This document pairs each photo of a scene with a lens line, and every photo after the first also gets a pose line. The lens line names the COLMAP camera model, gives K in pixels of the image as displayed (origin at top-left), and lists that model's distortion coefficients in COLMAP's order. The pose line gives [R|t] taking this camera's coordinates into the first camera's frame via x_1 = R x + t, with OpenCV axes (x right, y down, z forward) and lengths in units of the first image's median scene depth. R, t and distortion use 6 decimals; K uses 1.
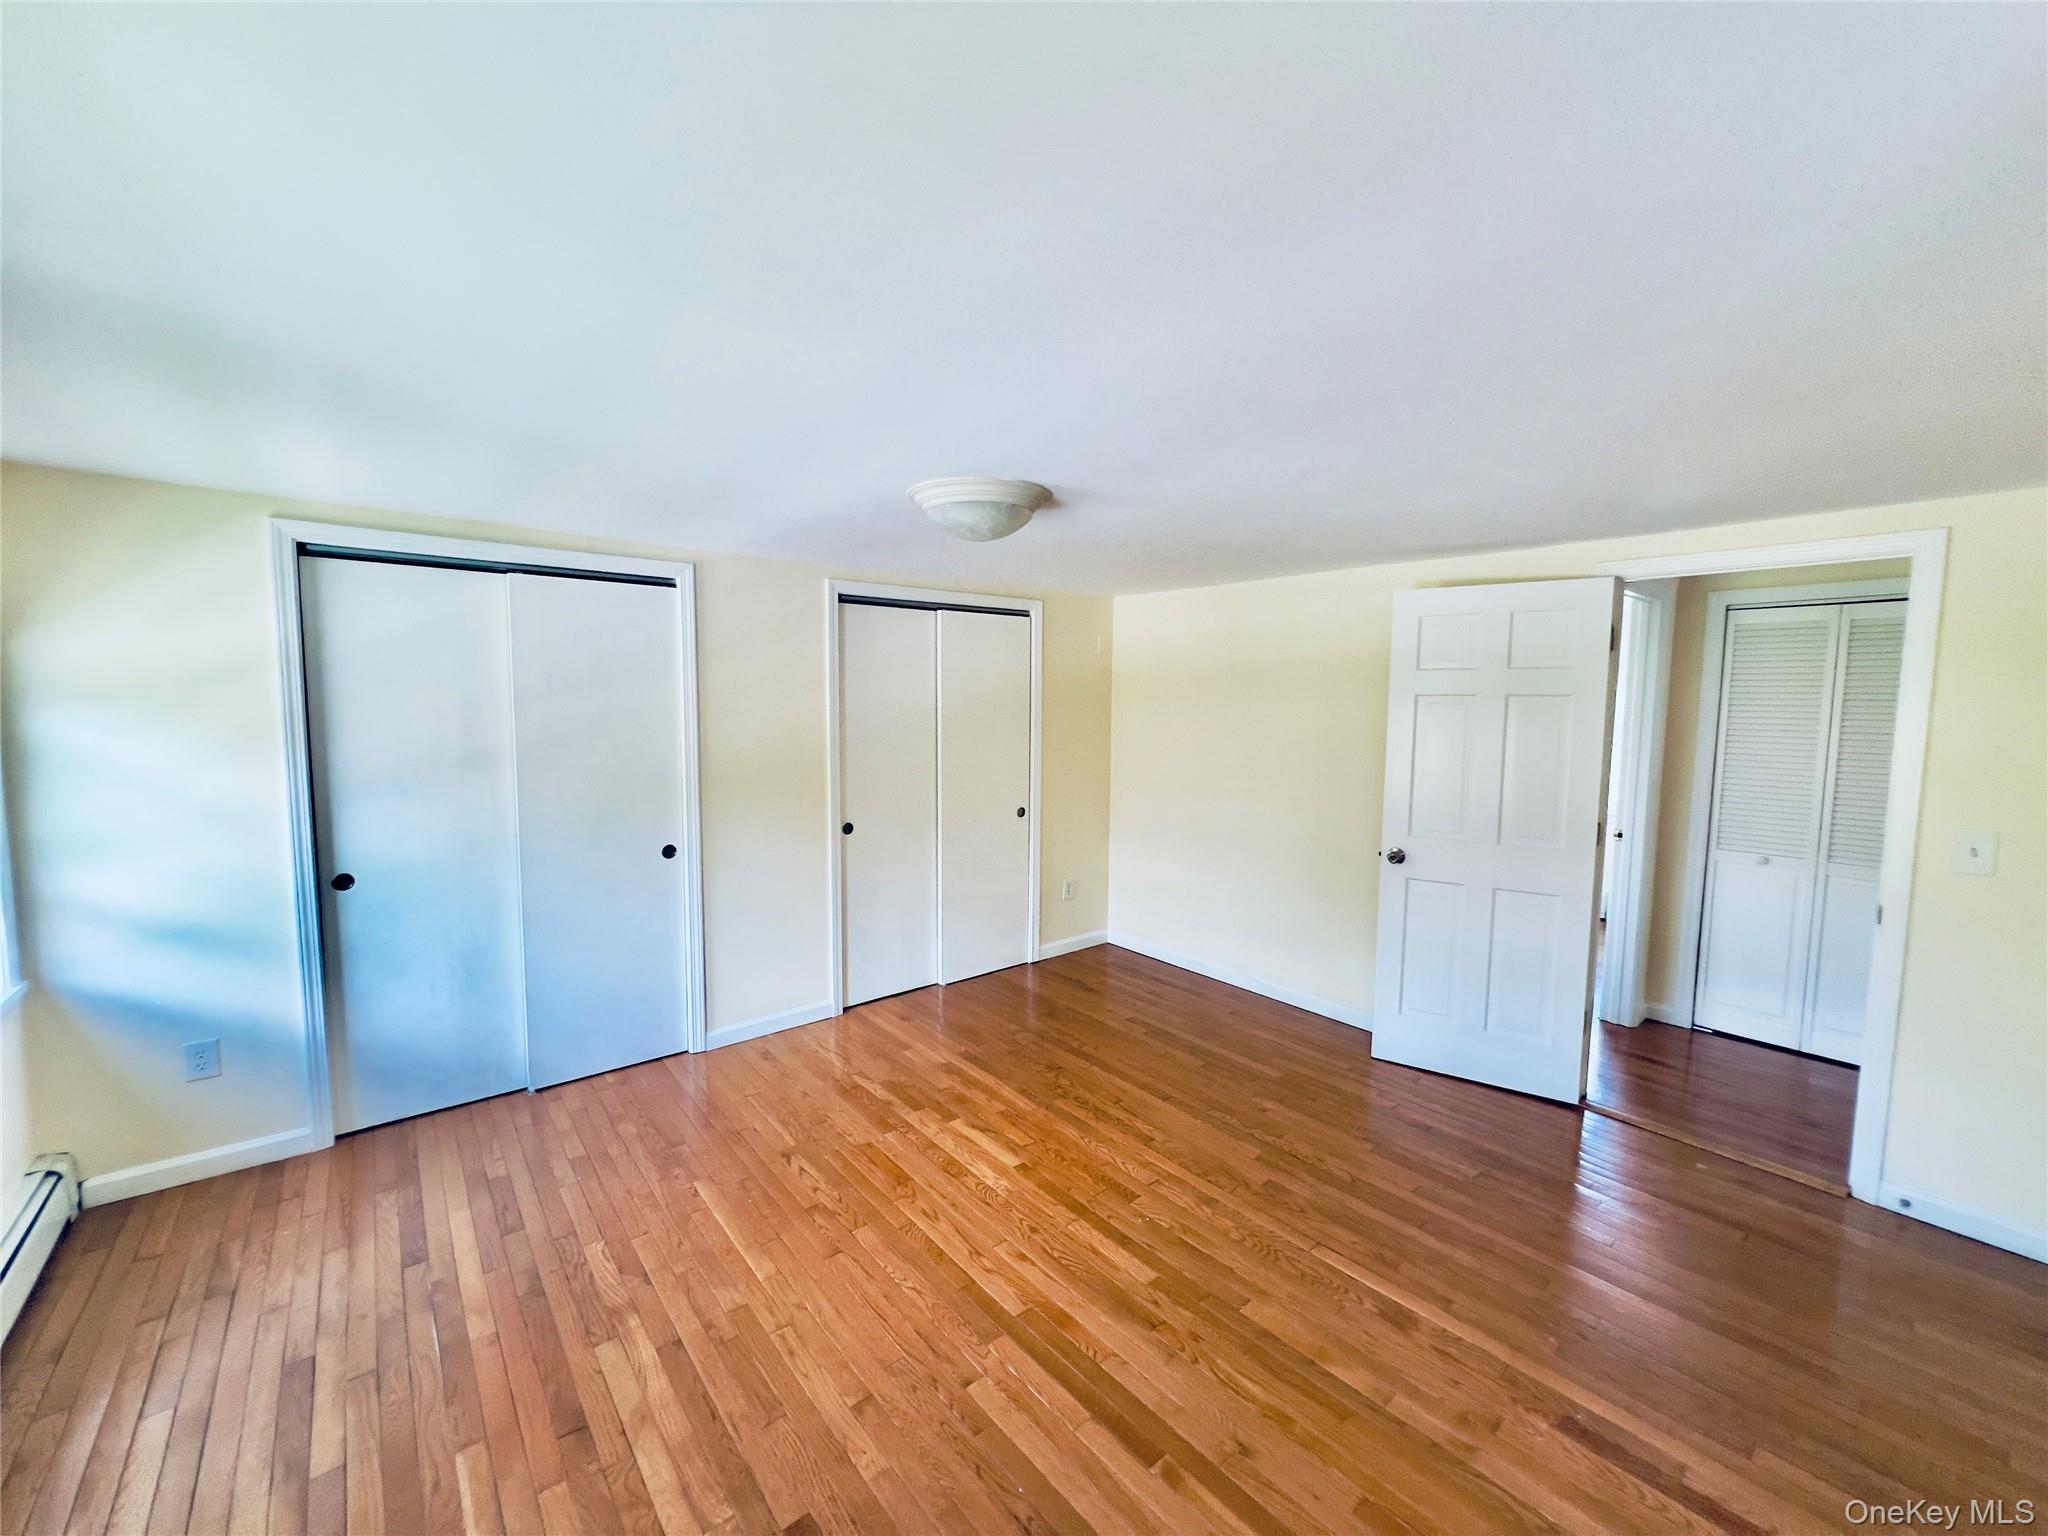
lens RADIAL K [[821.7, 0, 1020.4], [0, 821.7, 768.4], [0, 0, 1]] dist [0.002927, 0.000114]
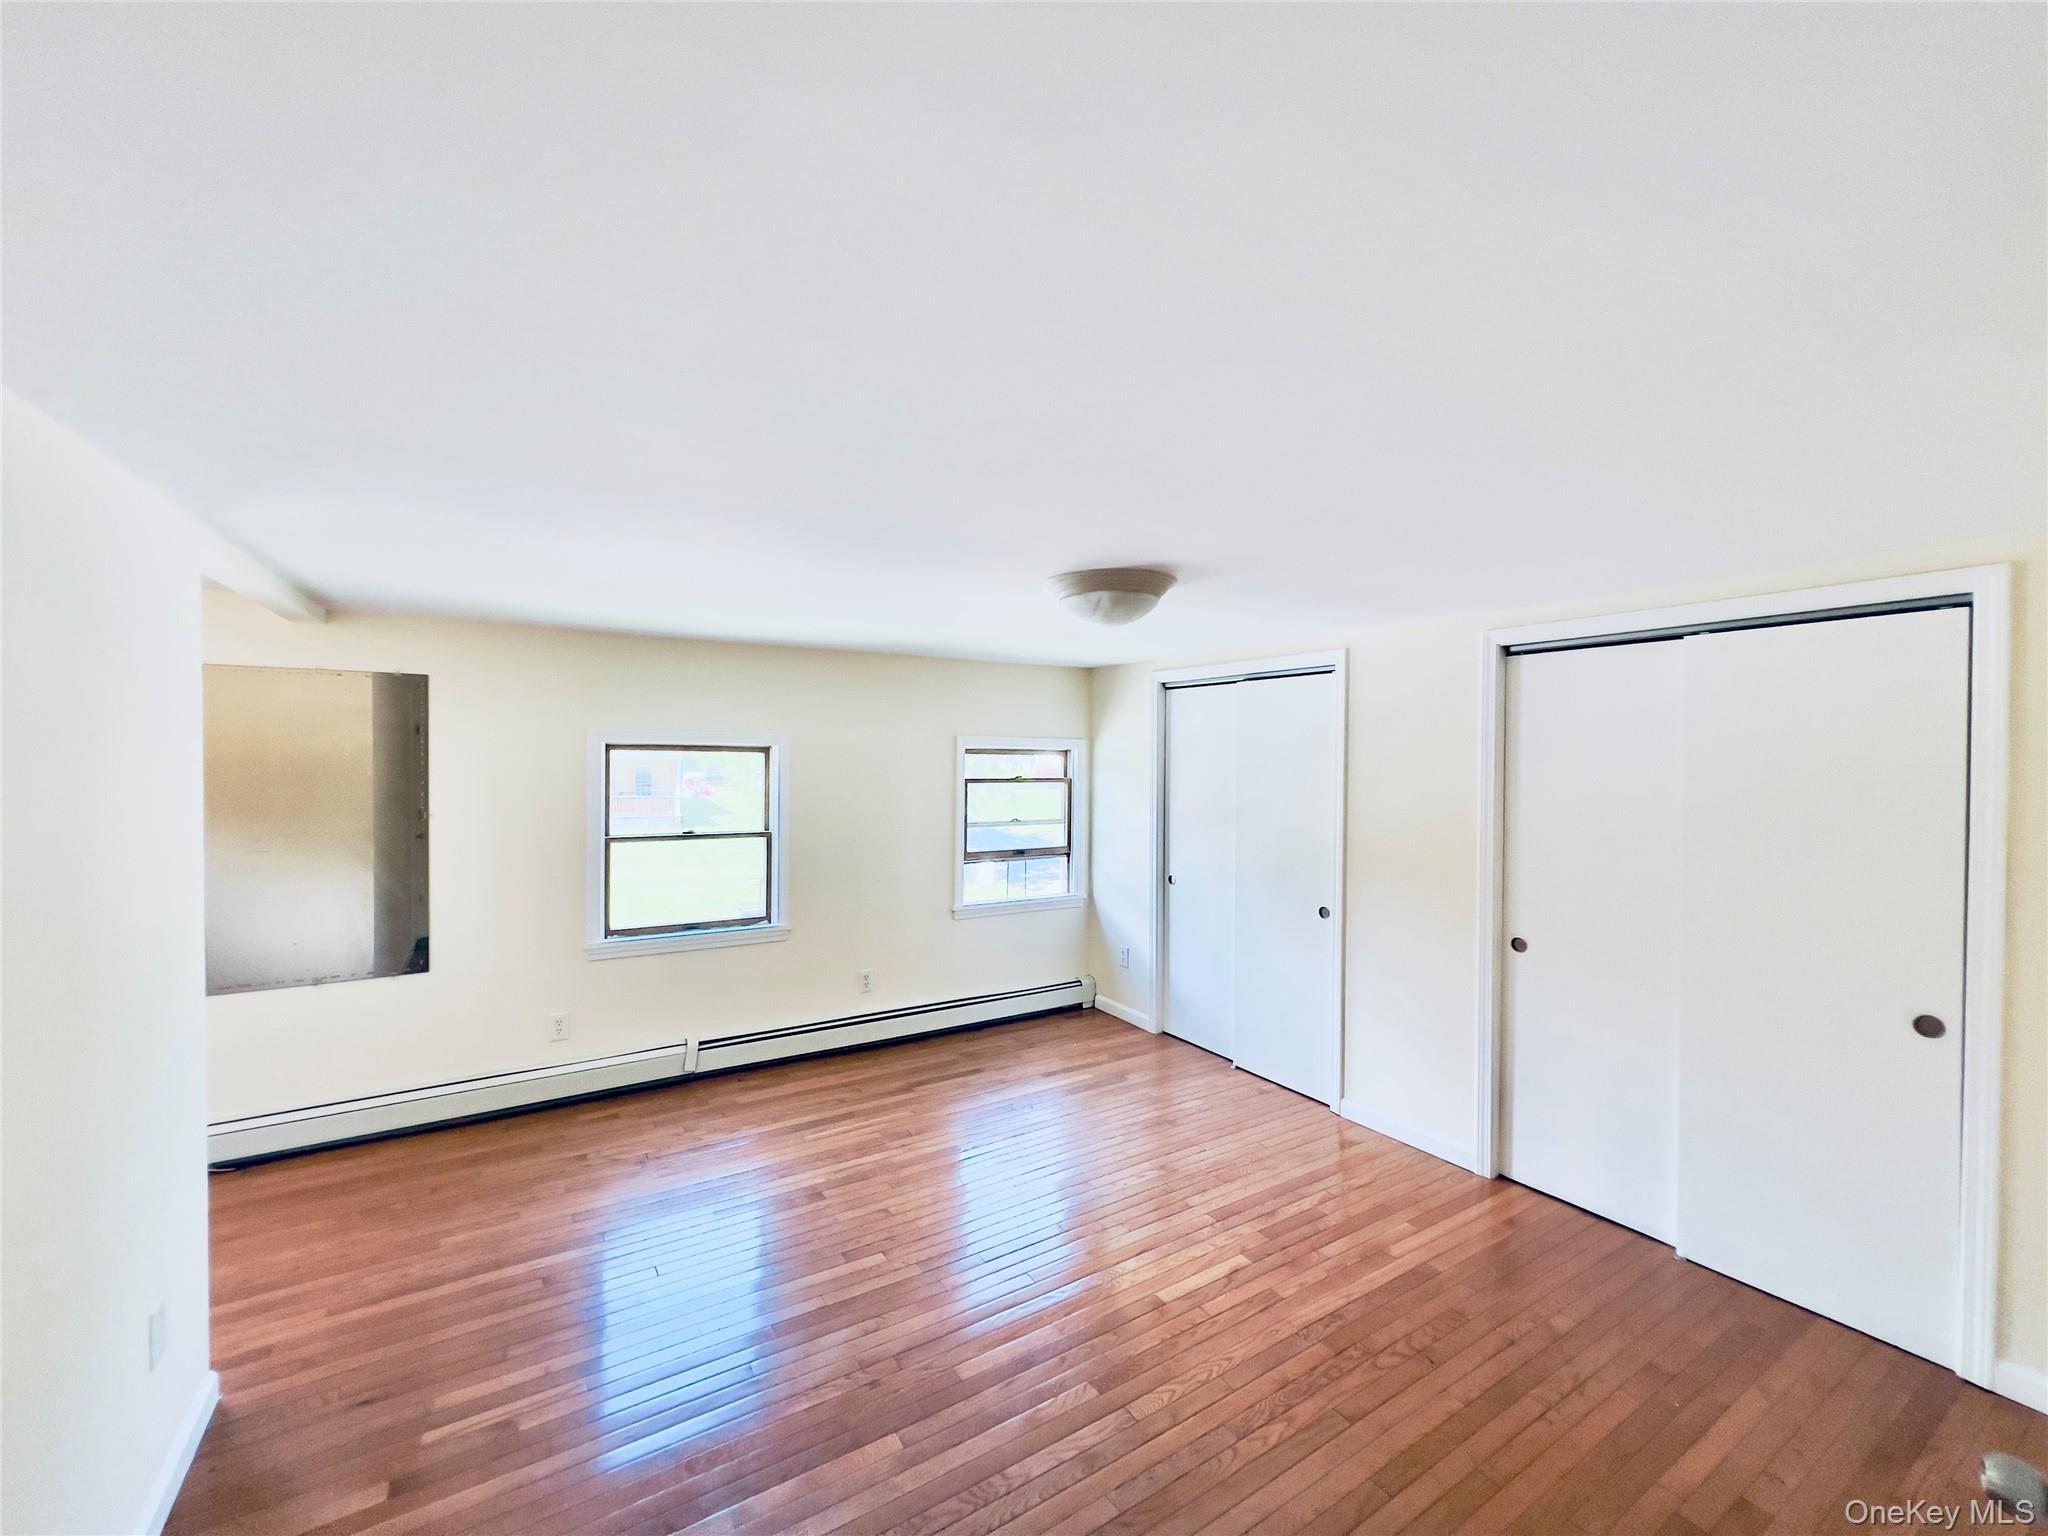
lens RADIAL K [[821.7, 0, 1020.8], [0, 821.7, 764.4], [0, 0, 1]] dist [0.002927, 0.000114]
pose [[-0.120876, 0.001858, -0.992666, 0.766349], [-0.090572, 0.995806, 0.012893, -0.078040], [0.988527, 0.091466, -0.120201, 0.771676]]
